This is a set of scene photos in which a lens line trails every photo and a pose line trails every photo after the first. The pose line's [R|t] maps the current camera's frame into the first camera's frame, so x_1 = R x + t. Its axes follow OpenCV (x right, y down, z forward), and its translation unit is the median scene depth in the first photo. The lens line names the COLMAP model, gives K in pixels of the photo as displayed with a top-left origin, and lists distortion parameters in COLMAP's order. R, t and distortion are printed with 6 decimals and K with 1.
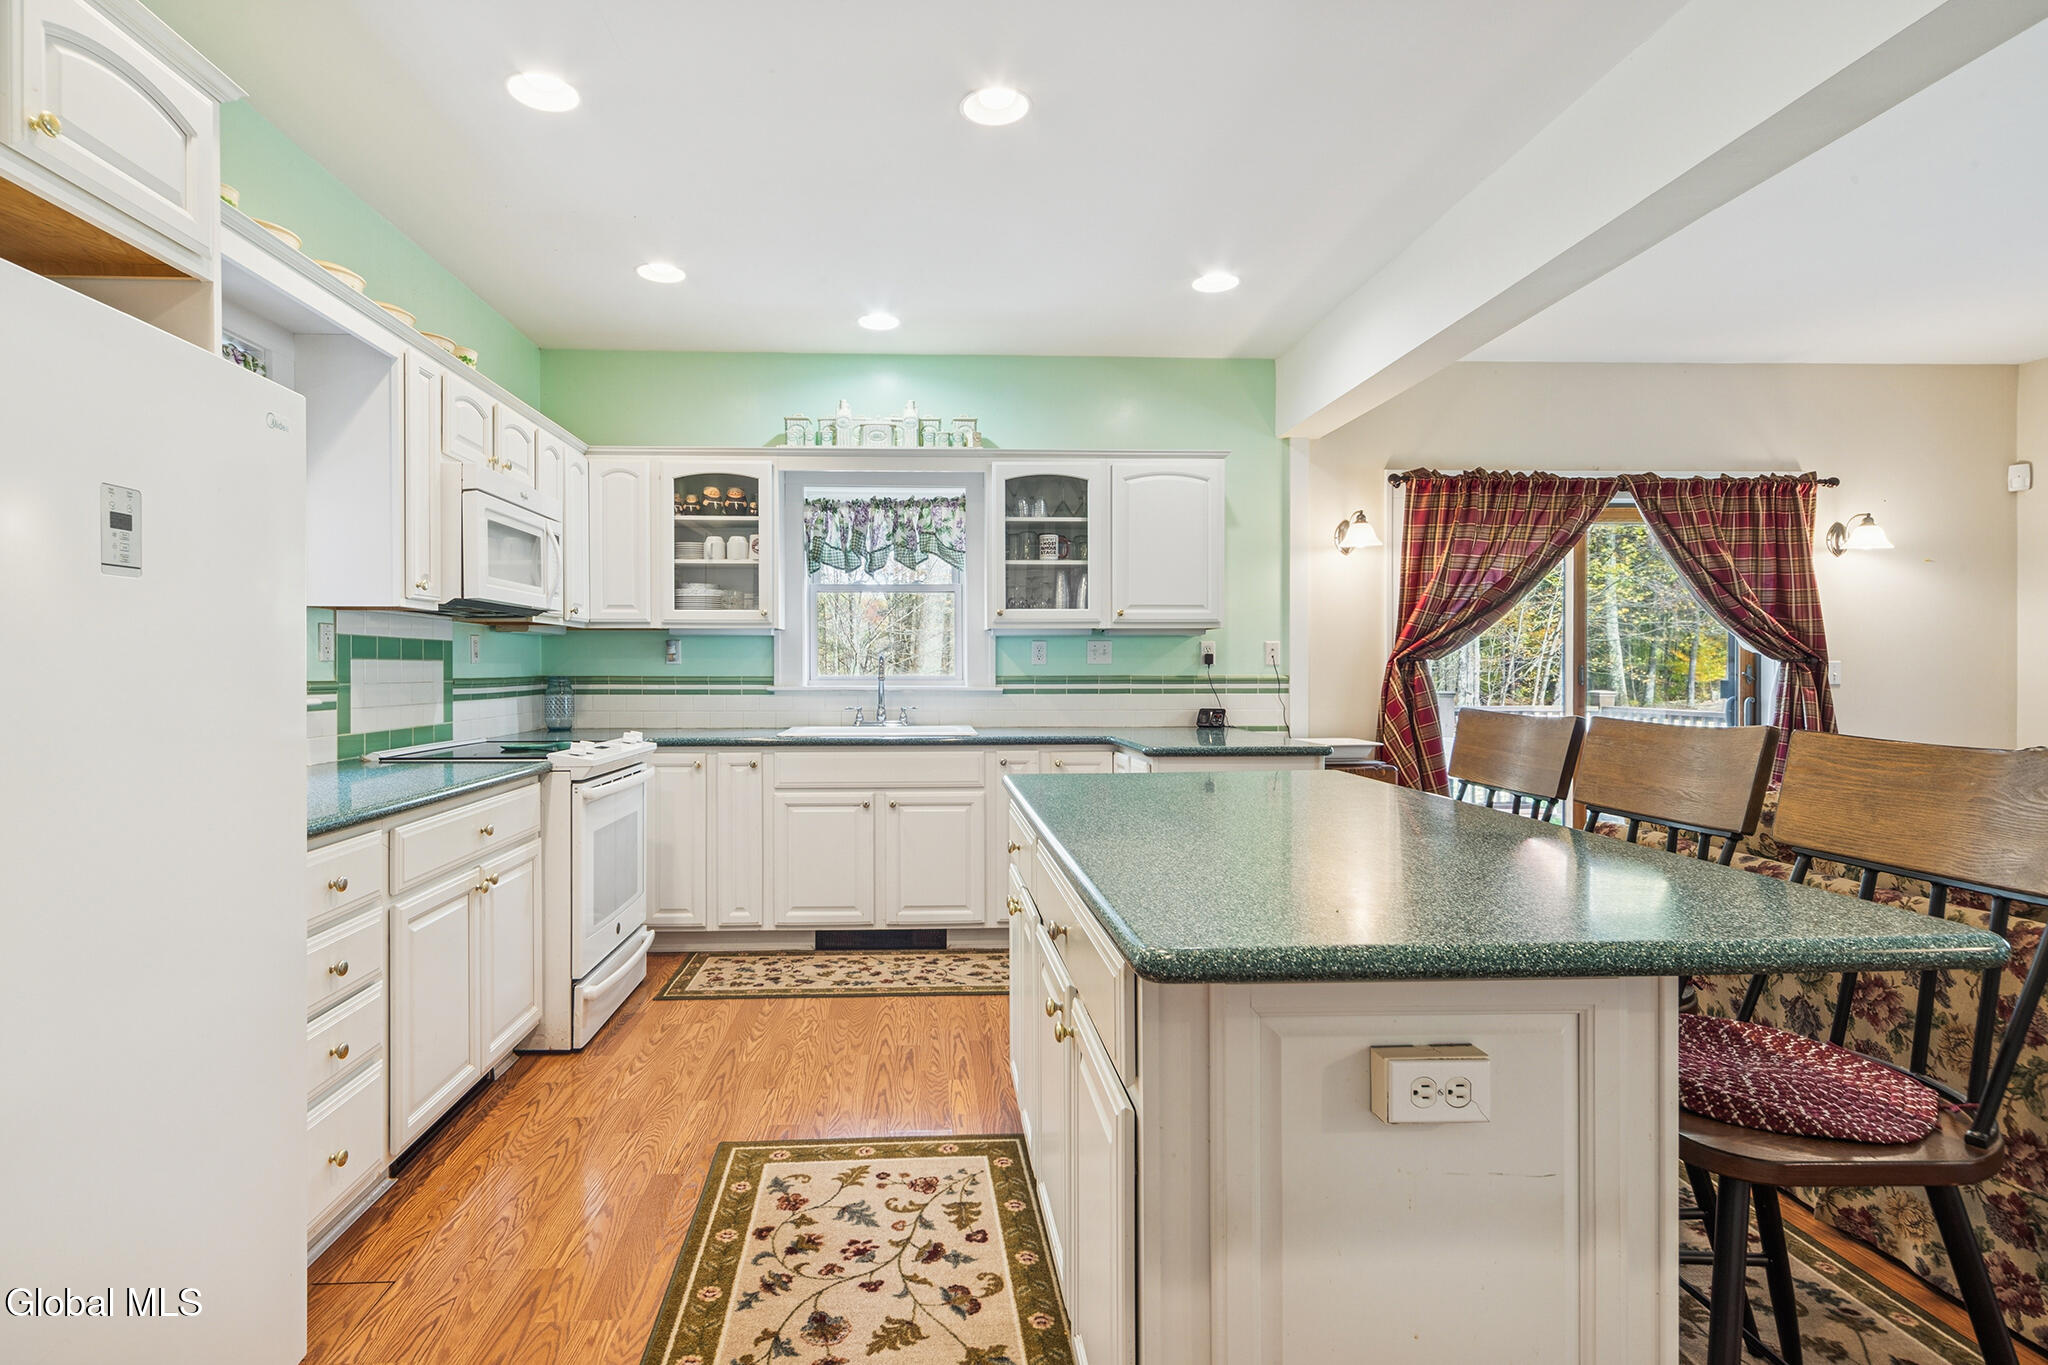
lens RADIAL K [[980.6, 0, 1031.1], [0, 980.6, 661.6], [0, 0, 1]] dist [0.016893, -0.000173]
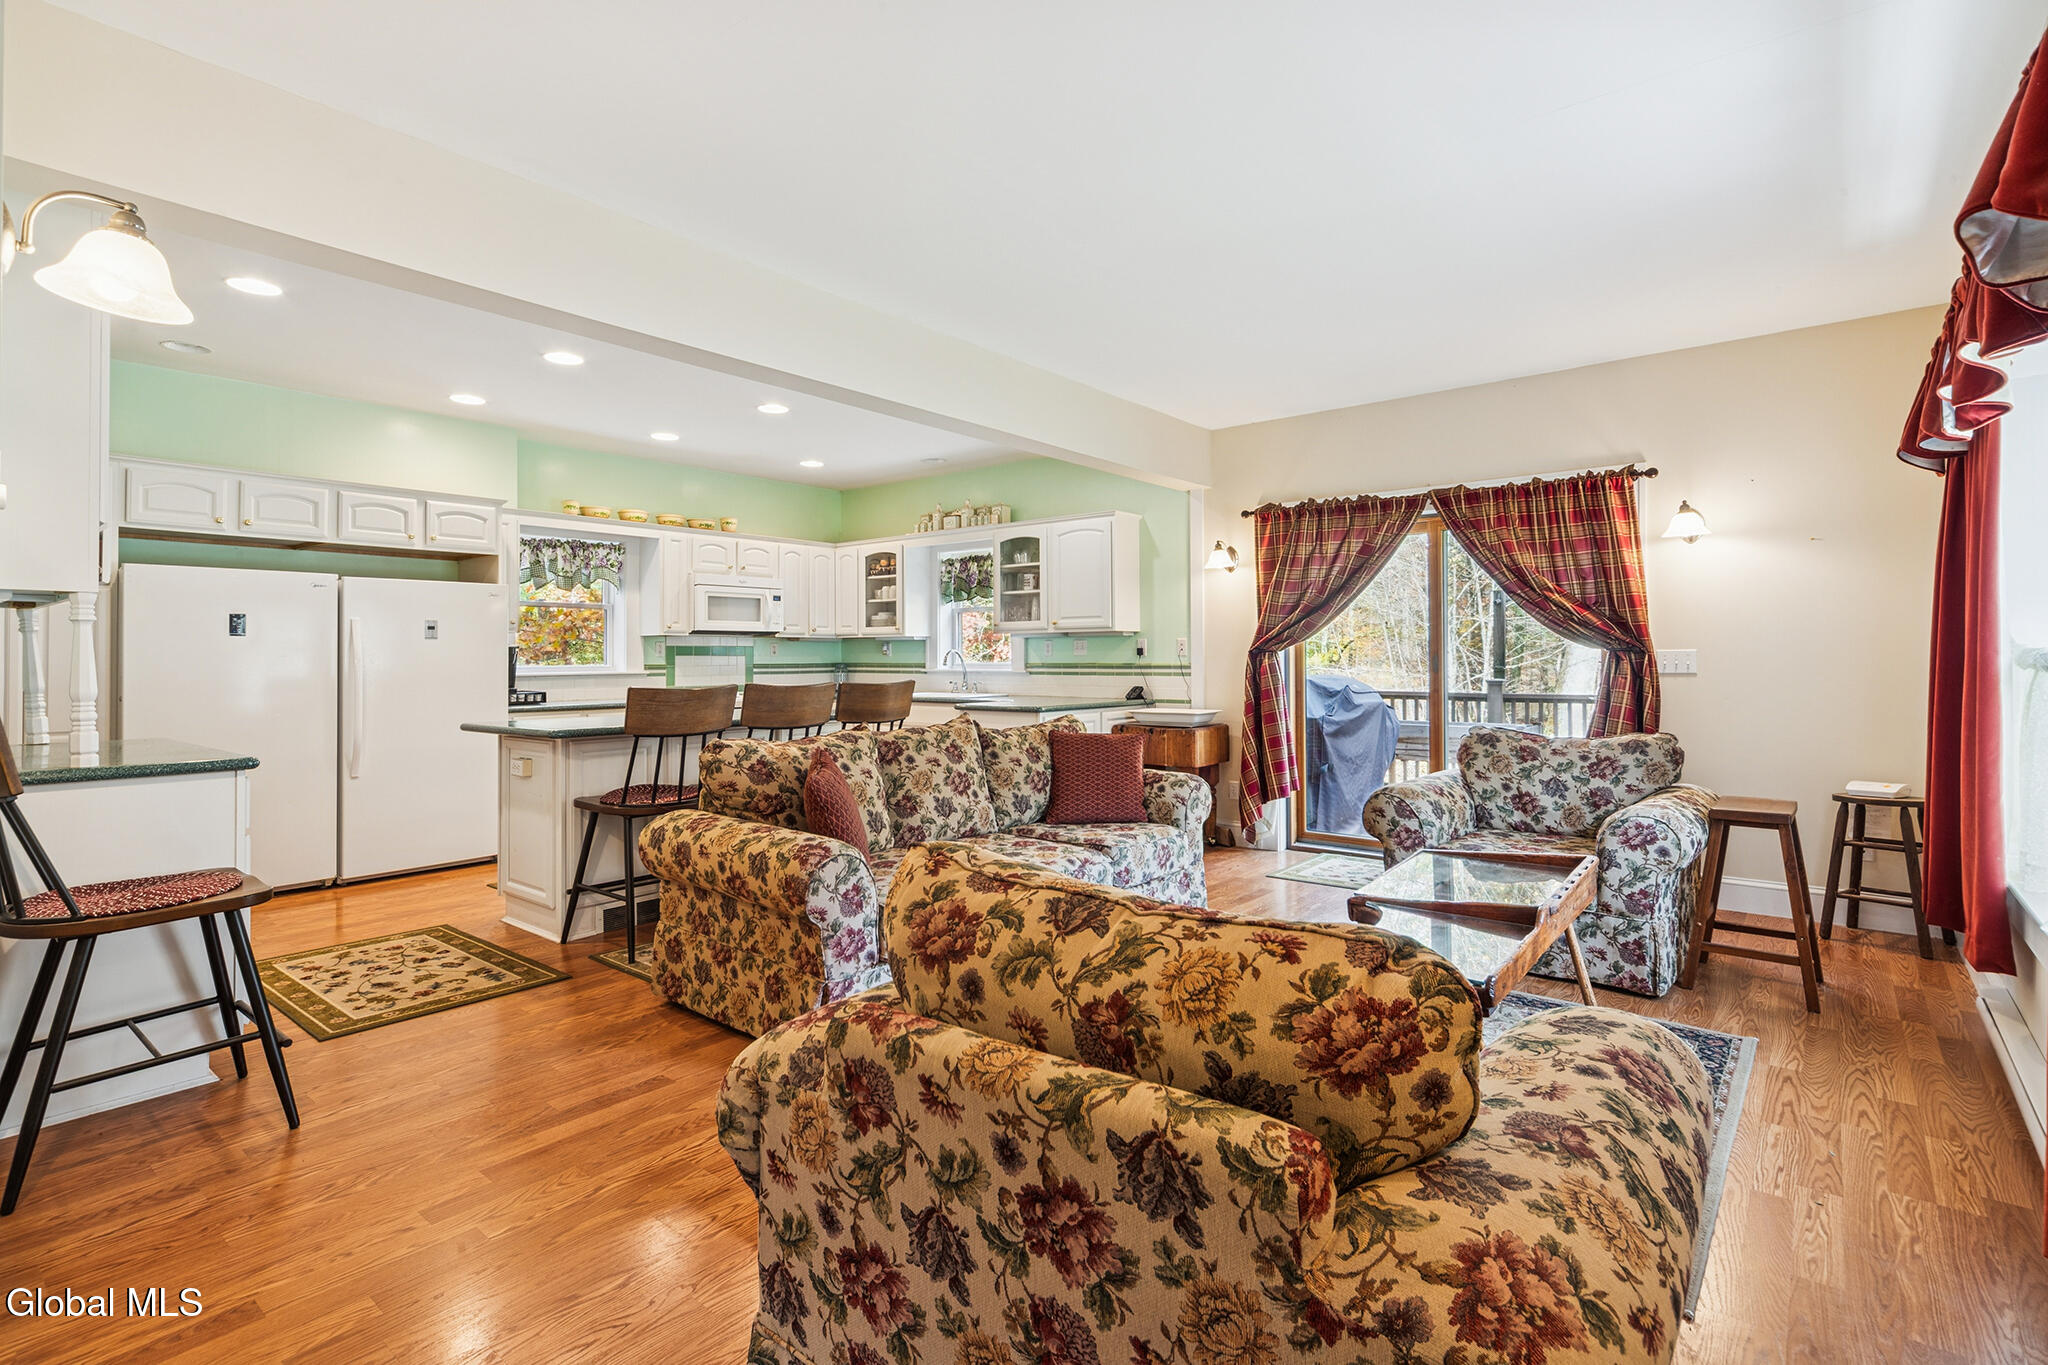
lens RADIAL K [[980.6, 0, 1031.1], [0, 980.6, 661.6], [0, 0, 1]] dist [0.016893, -0.000173]
pose [[0.752853, -0.000750, -0.658189, 1.010437], [0.002893, 0.999993, 0.002170, 0.008583], [0.658183, -0.003538, 0.752850, -0.182427]]
